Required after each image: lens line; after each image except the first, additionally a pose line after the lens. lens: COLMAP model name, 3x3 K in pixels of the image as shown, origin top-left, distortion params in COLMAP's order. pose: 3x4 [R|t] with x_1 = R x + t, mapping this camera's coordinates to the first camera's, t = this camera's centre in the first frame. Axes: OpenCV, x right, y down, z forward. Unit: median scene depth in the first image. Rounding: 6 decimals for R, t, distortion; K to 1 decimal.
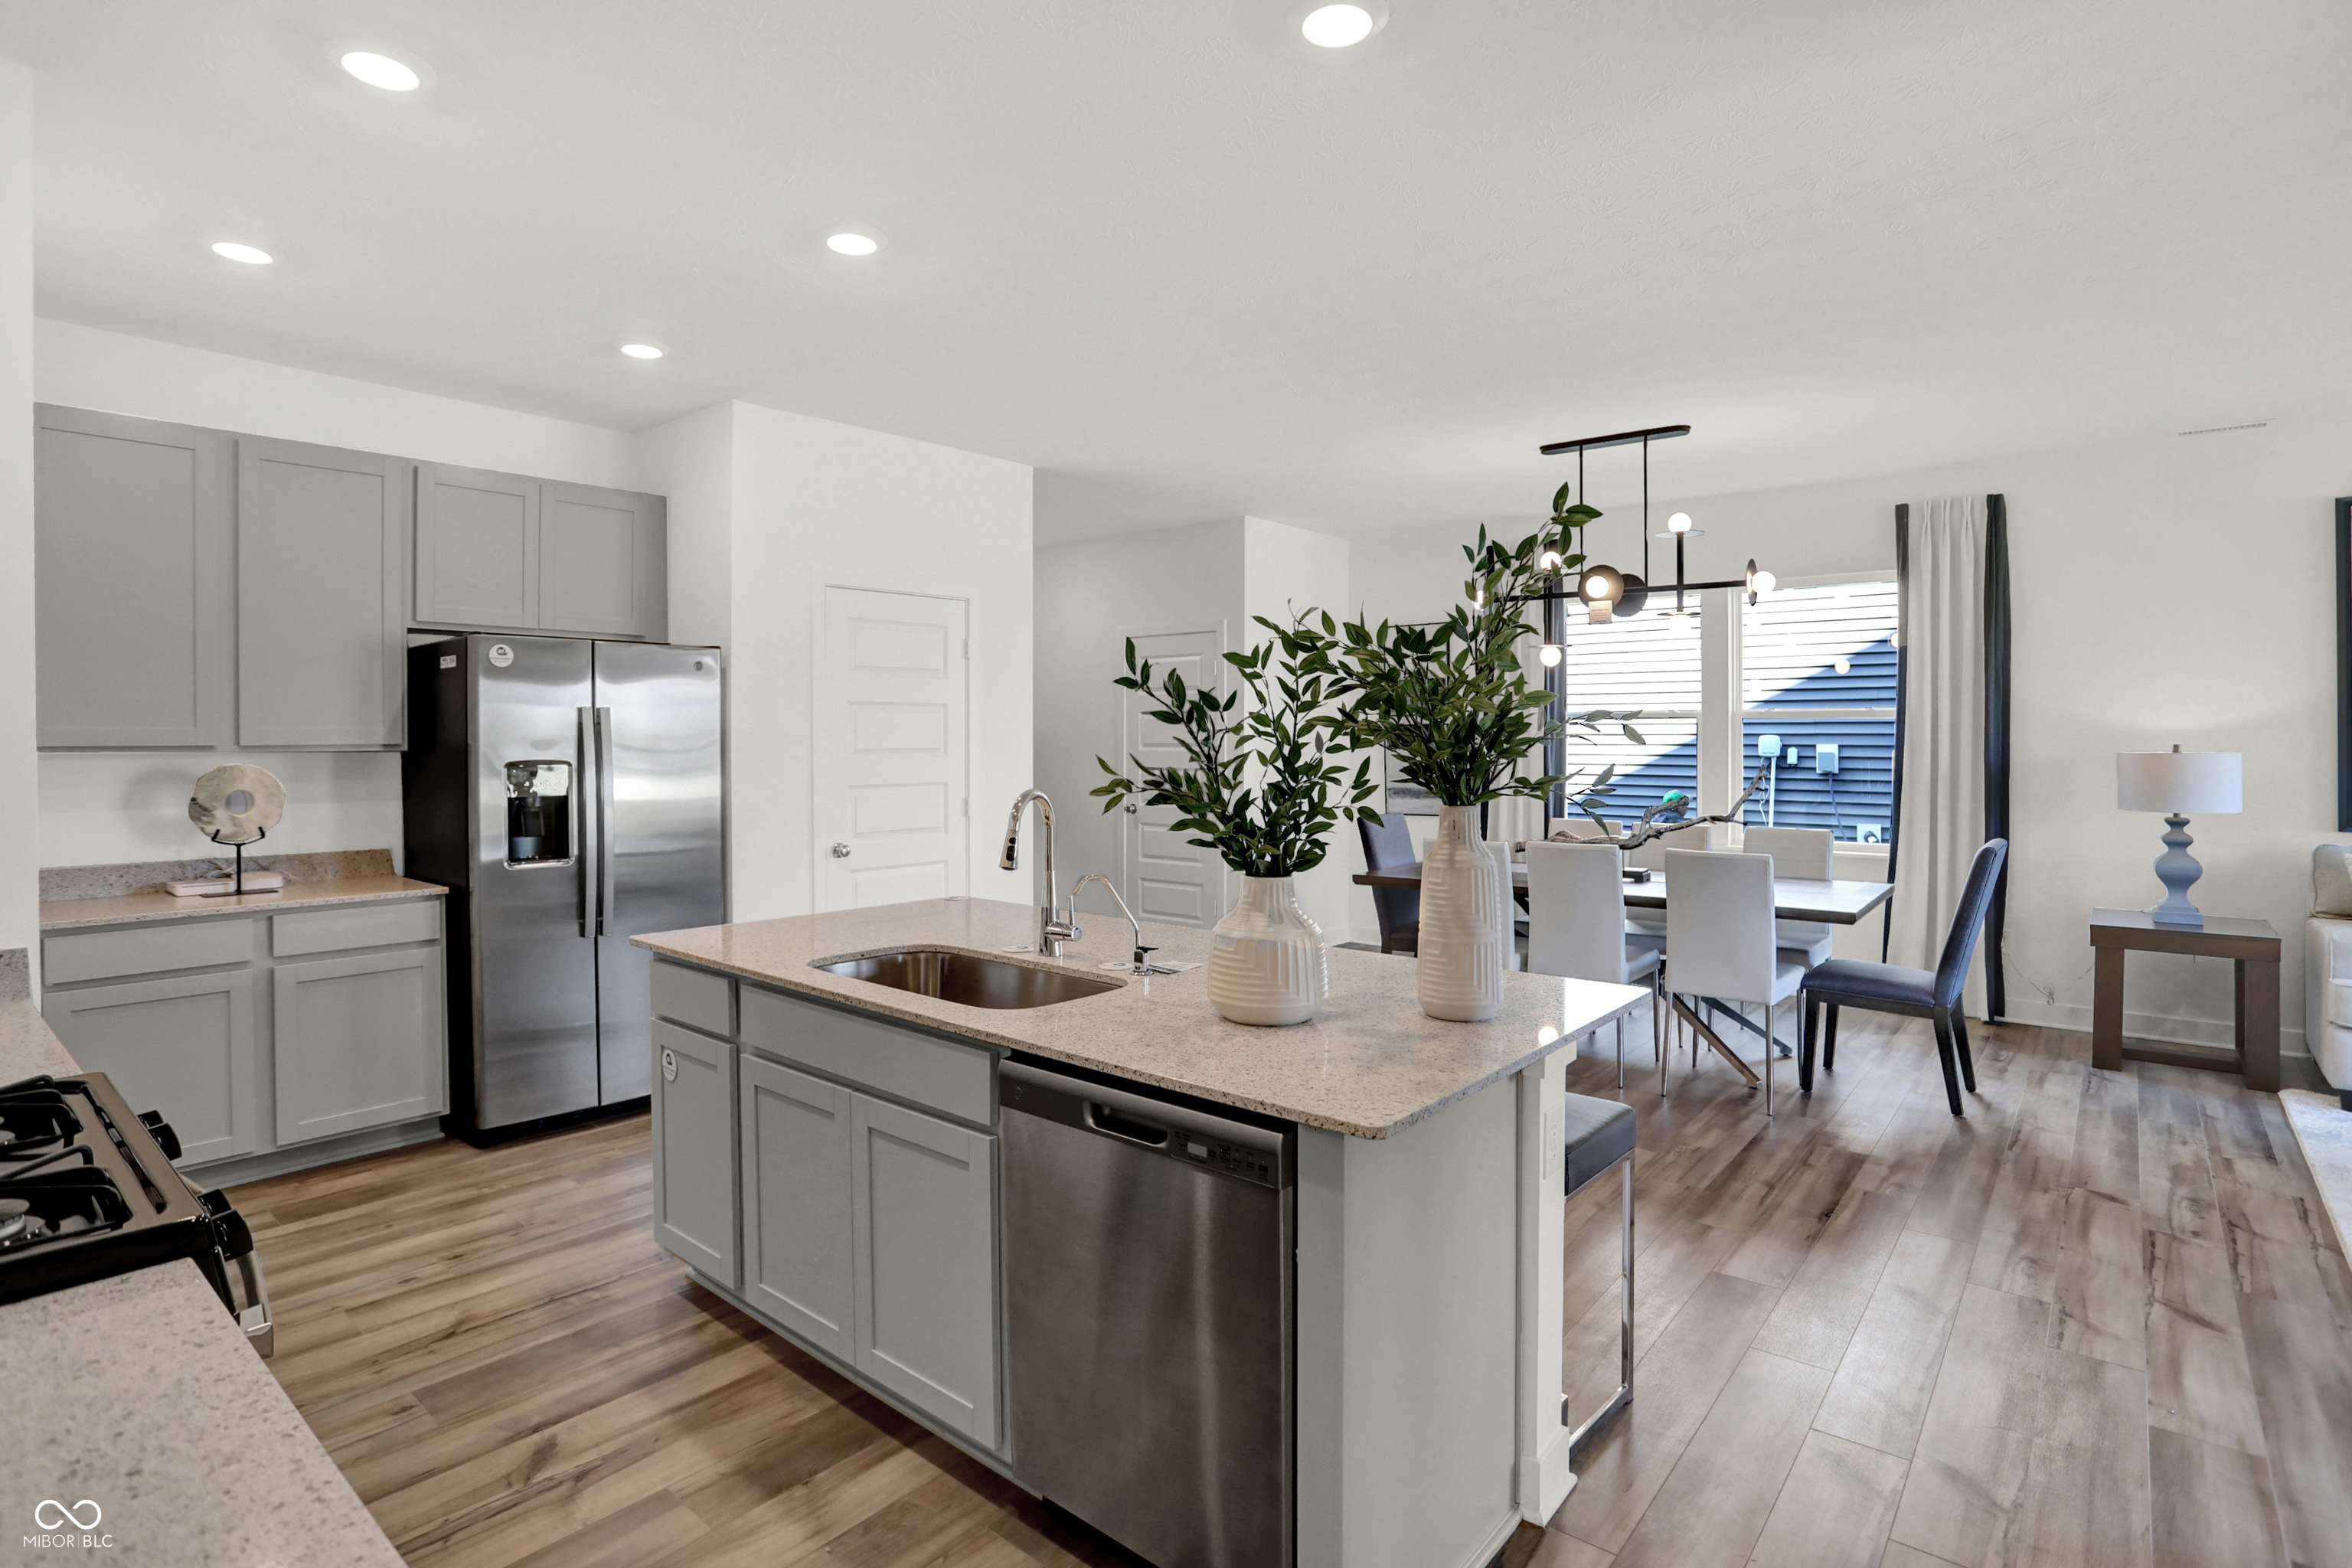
lens RADIAL K [[1176.5, 0, 1123.9], [0, 1176.5, 747.0], [0, 0, 1]] dist [-0.063219, 0.017371]
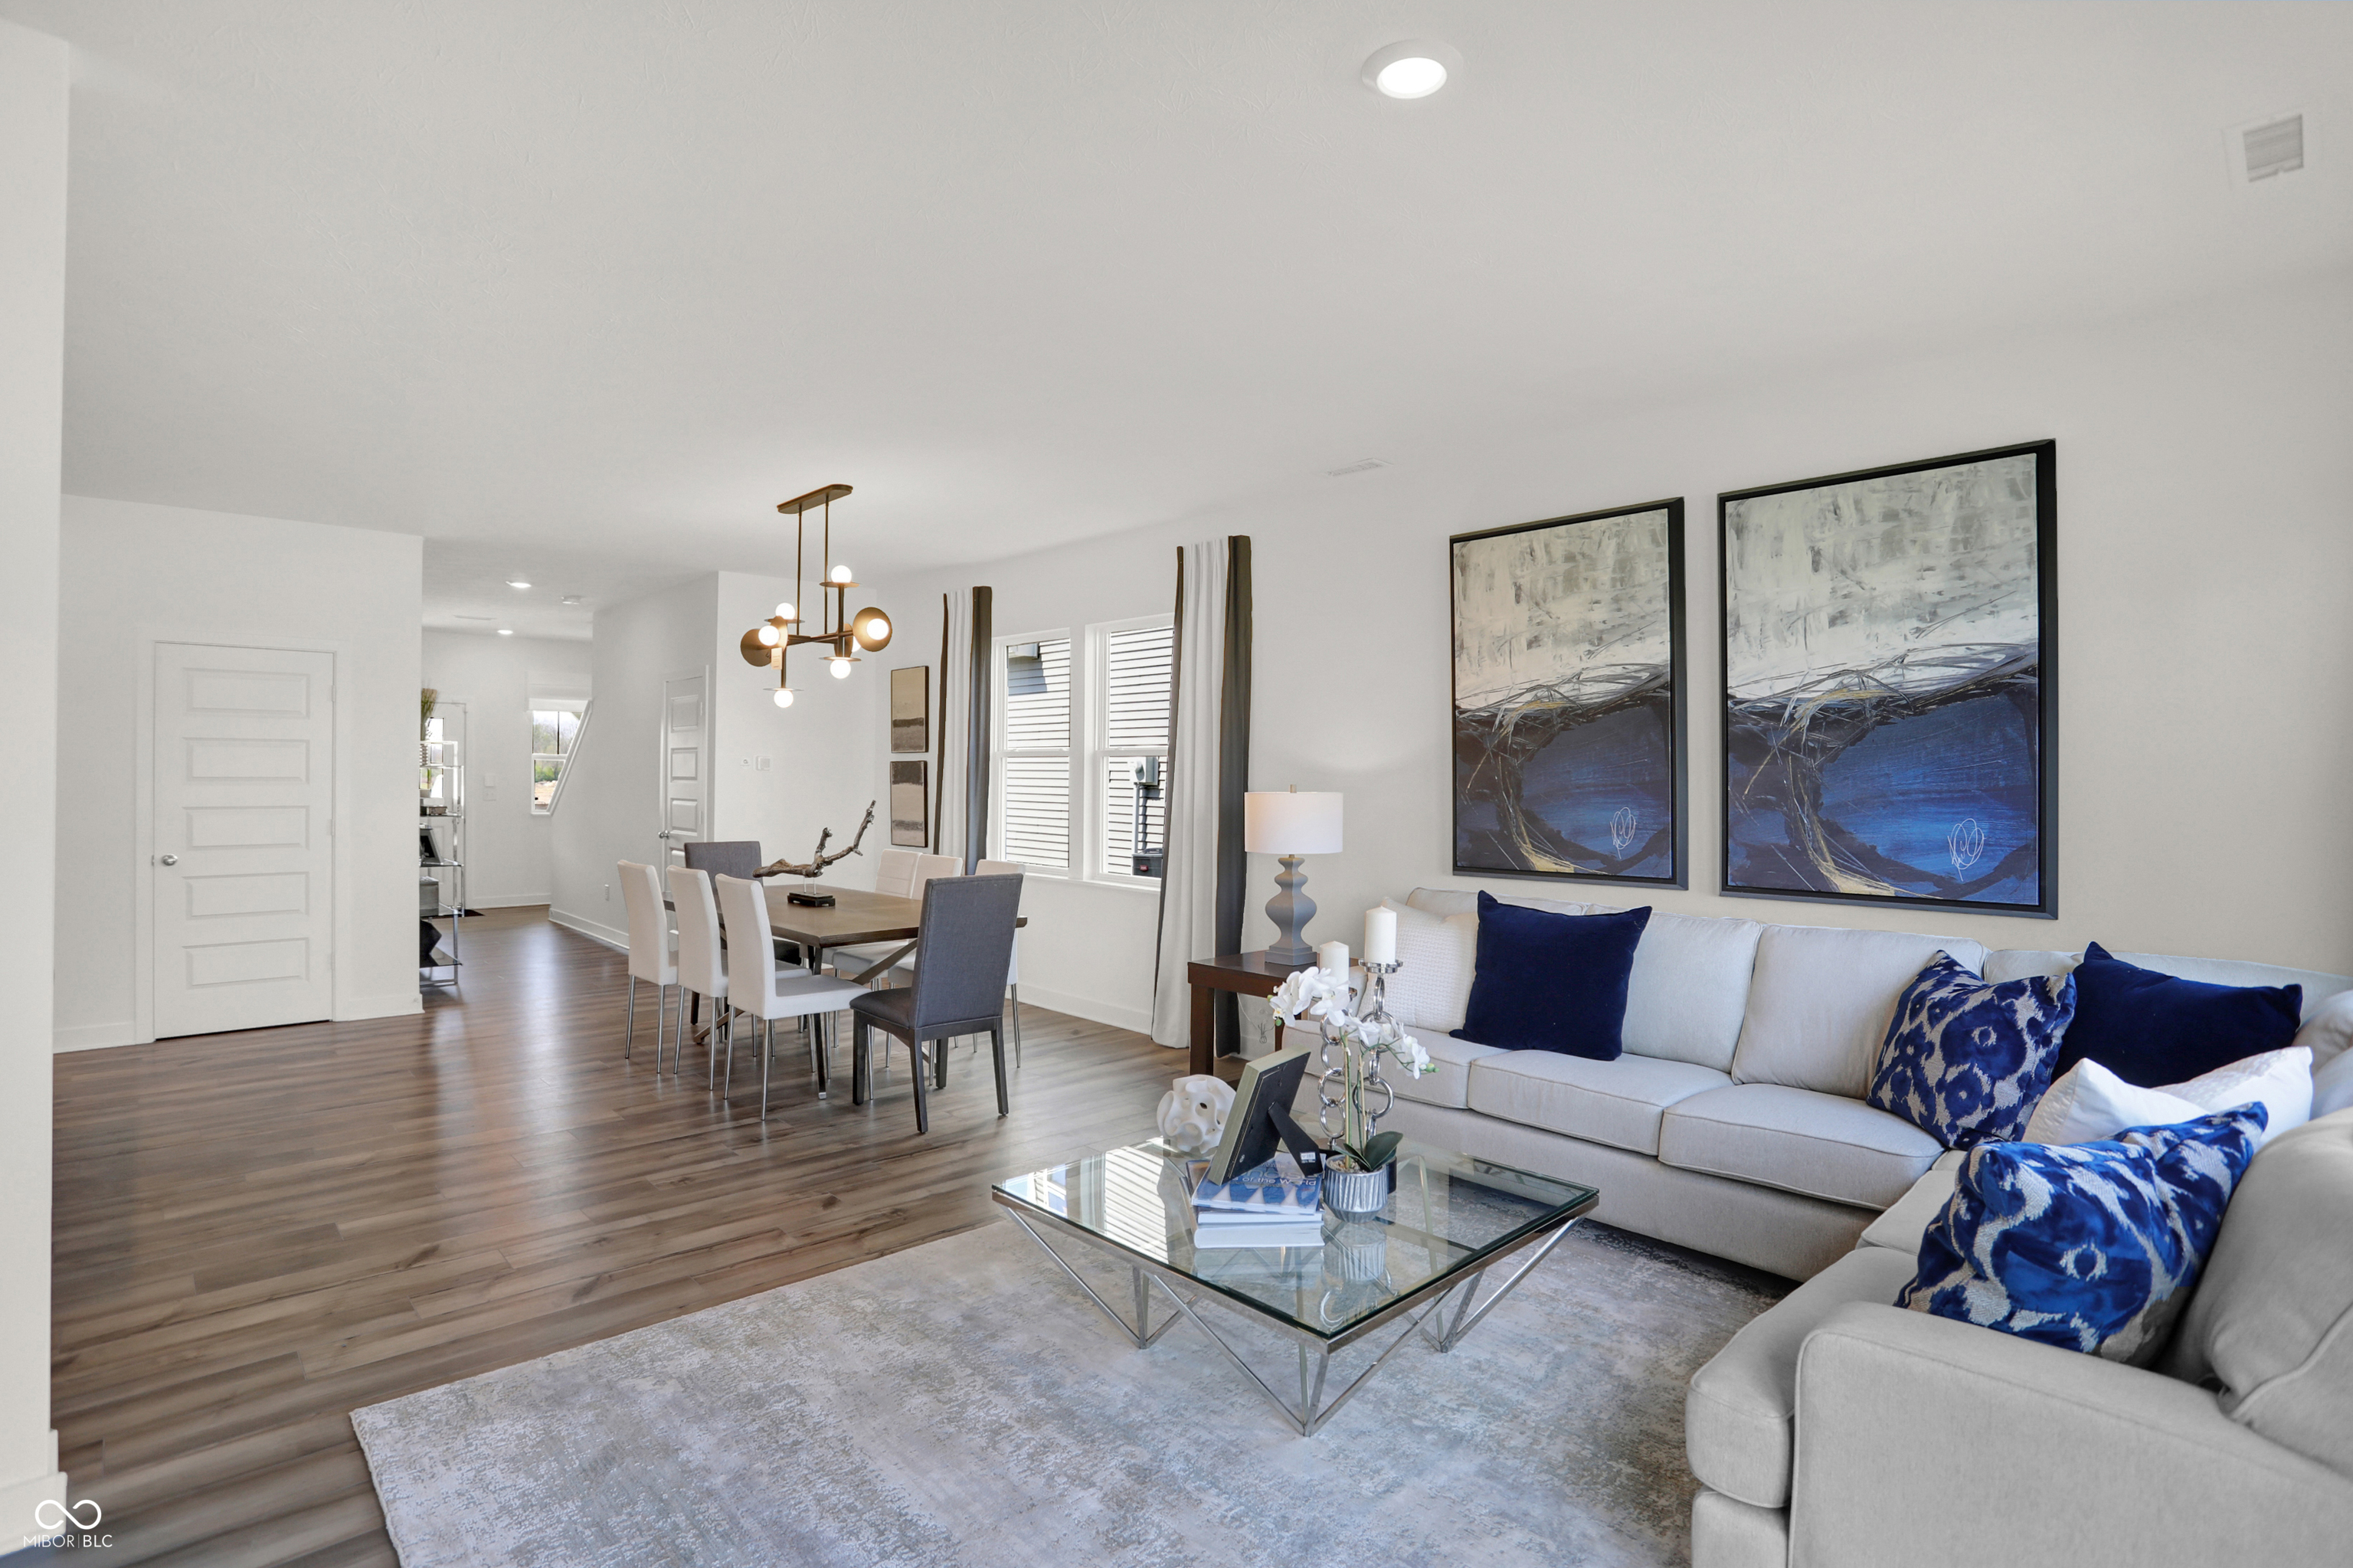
lens RADIAL K [[1177.1, 0, 1188.7], [0, 1177.1, 771.7], [0, 0, 1]] dist [-0.063219, 0.017371]
pose [[0.995365, 0.007501, -0.095875, 0.936299], [-0.008228, 0.999940, -0.007193, -0.005373], [0.095815, 0.007949, 0.995367, -0.053509]]
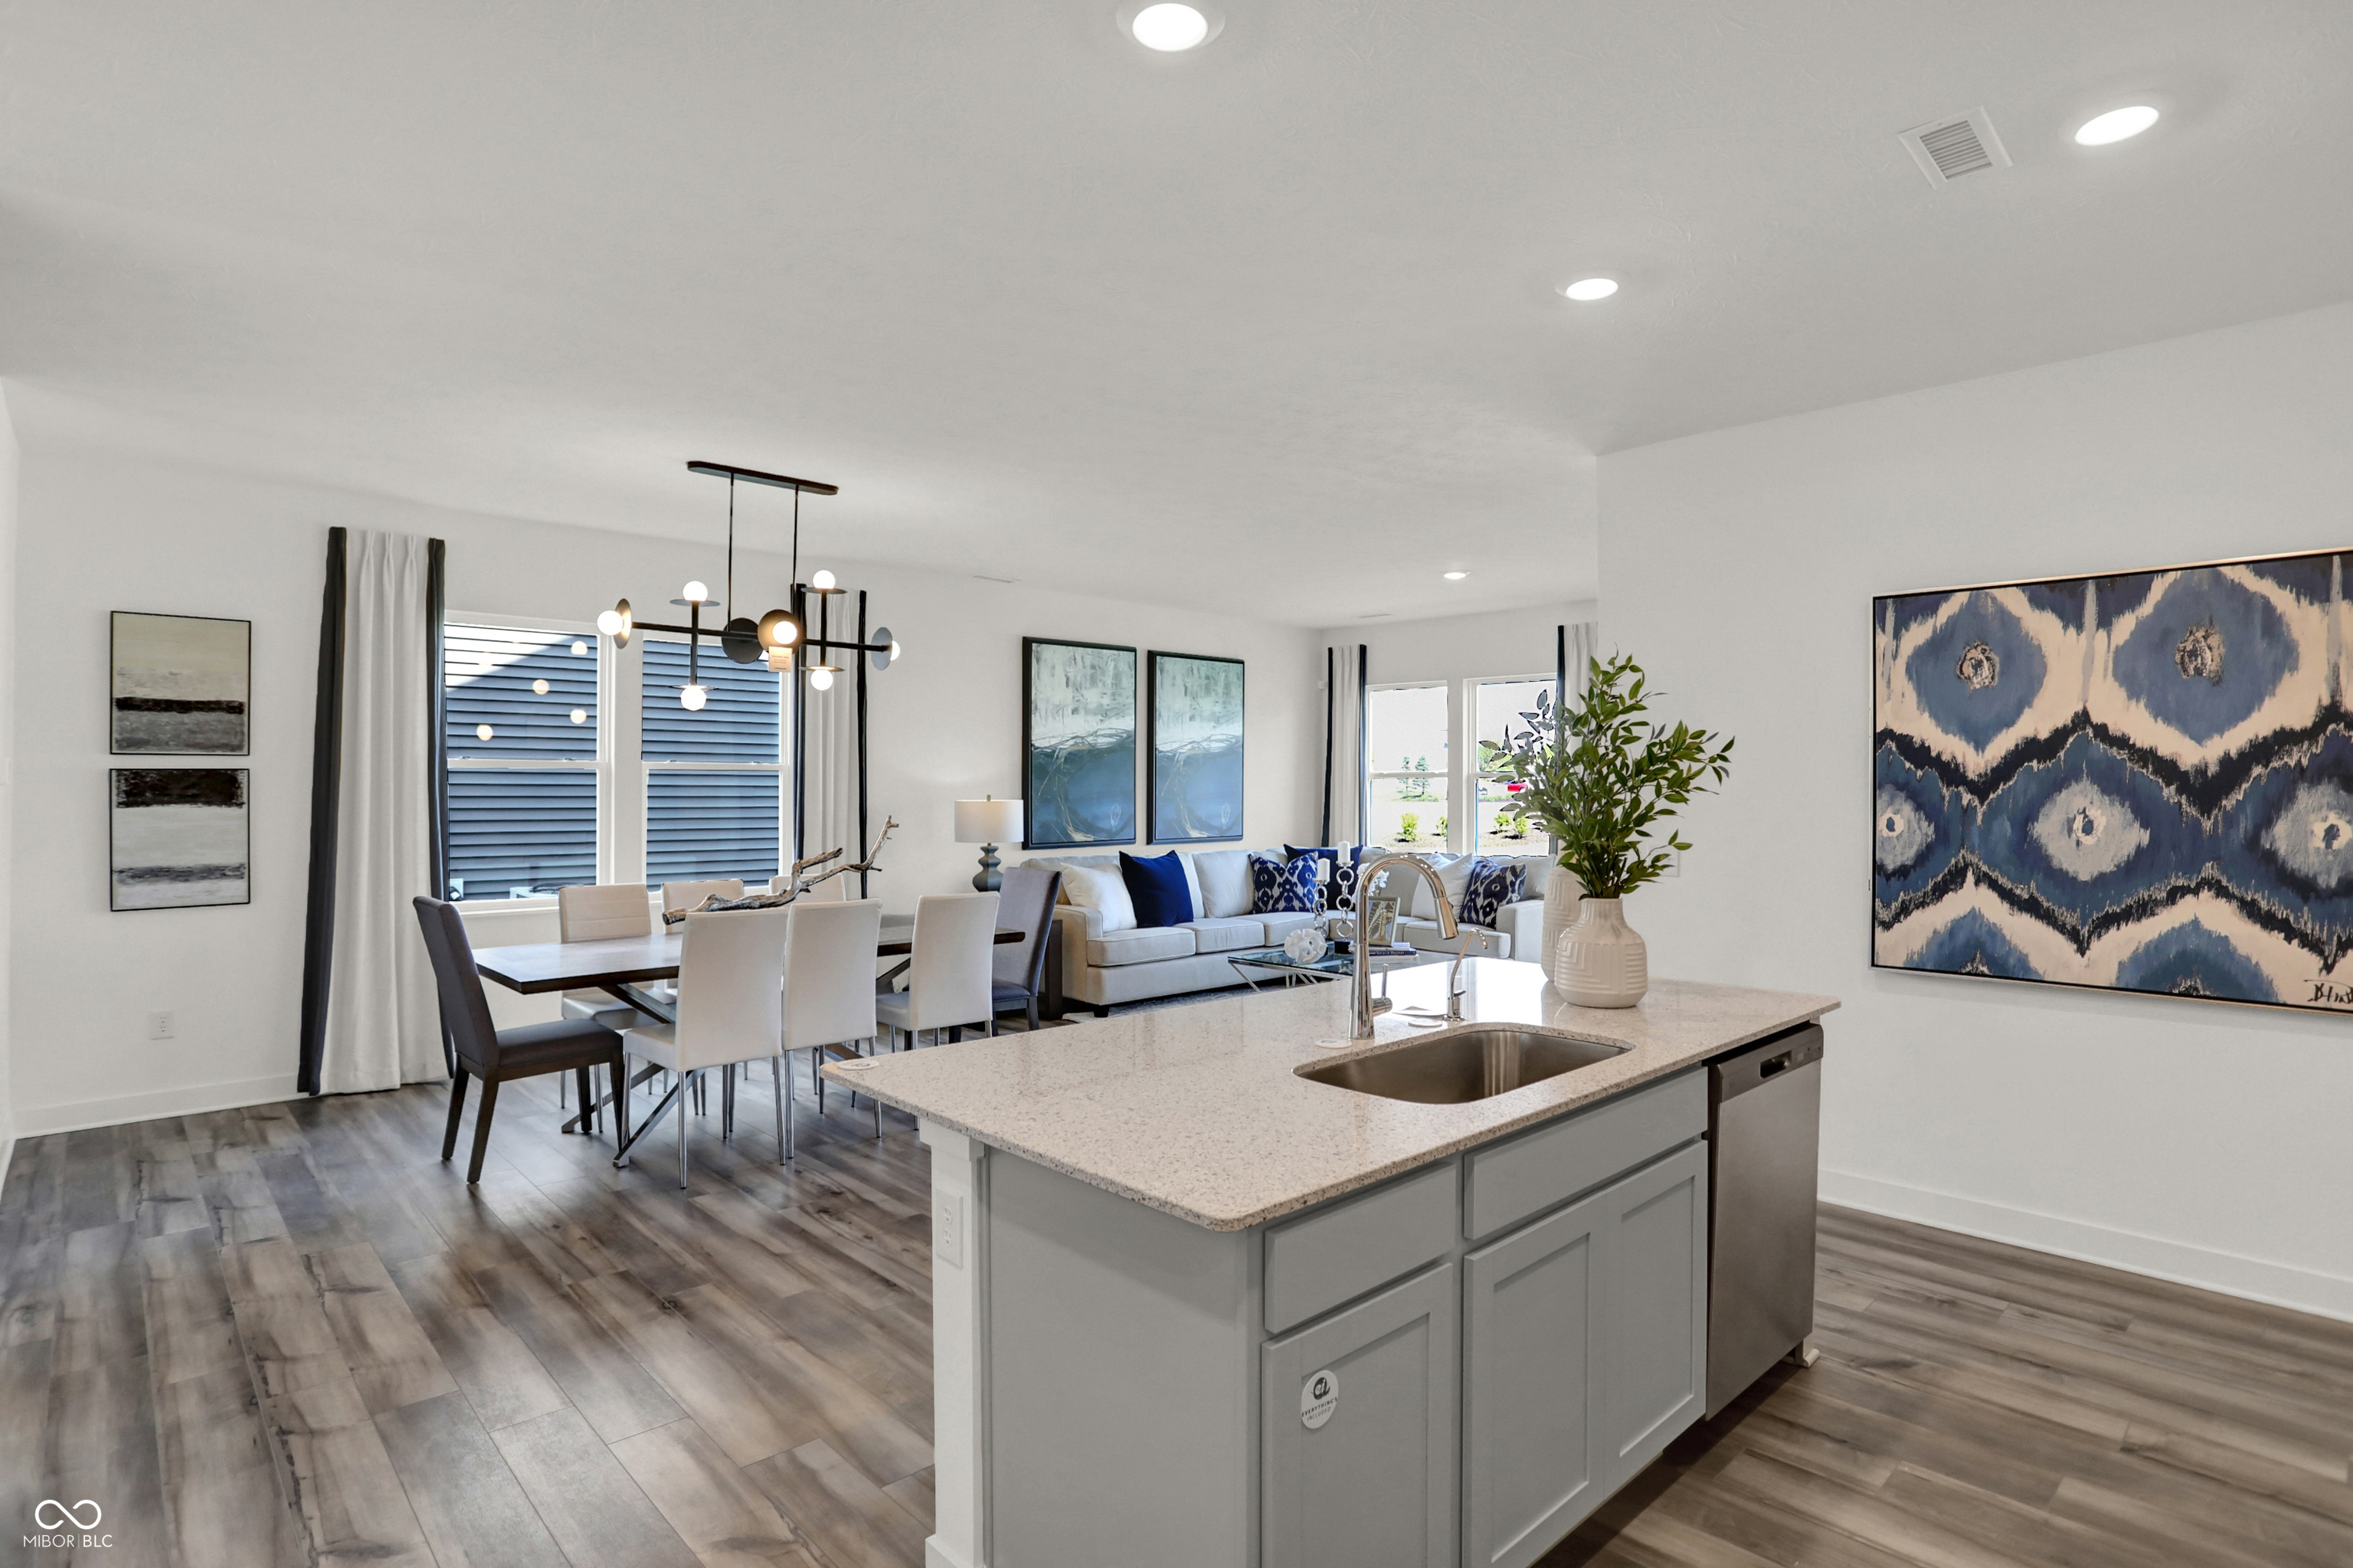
lens RADIAL K [[1177.1, 0, 1173.7], [0, 1177.1, 787.2], [0, 0, 1]] dist [-0.063219, 0.017371]
pose [[0.110920, 0.004543, 0.993819, -0.539662], [0.006152, 0.999967, -0.005258, -0.001737], [-0.993810, 0.006697, 0.110889, 0.602963]]
